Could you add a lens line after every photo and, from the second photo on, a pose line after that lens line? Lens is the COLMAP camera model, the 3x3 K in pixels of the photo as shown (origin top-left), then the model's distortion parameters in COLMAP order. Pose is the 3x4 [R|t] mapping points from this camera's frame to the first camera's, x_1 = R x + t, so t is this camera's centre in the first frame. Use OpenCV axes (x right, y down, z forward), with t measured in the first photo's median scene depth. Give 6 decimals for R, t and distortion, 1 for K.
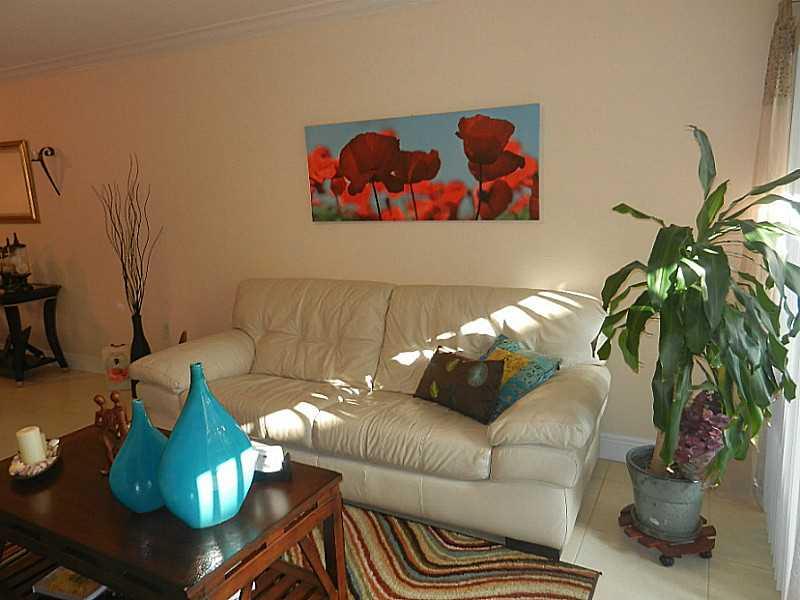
lens RADIAL K [[600.0, 0, 400.0], [0, 600.0, 300.0], [0, 0, 1]] dist [0.004711, 0.004683]
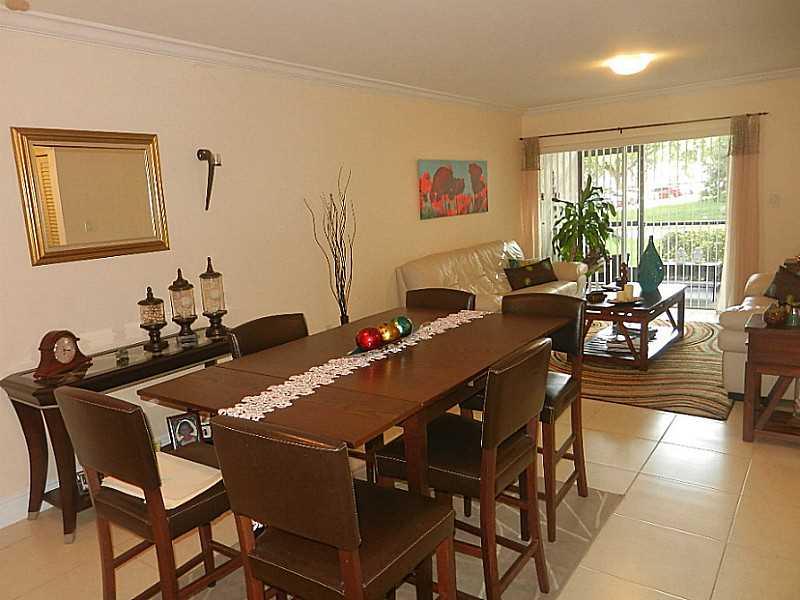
lens RADIAL K [[600.0, 0, 400.0], [0, 600.0, 300.0], [0, 0, 1]] dist [0.004711, 0.004683]
pose [[0.152389, -0.139643, 0.978406, -1.861608], [0.242059, 0.965090, 0.100041, -0.108680], [-0.958220, 0.221587, 0.180871, 0.896989]]
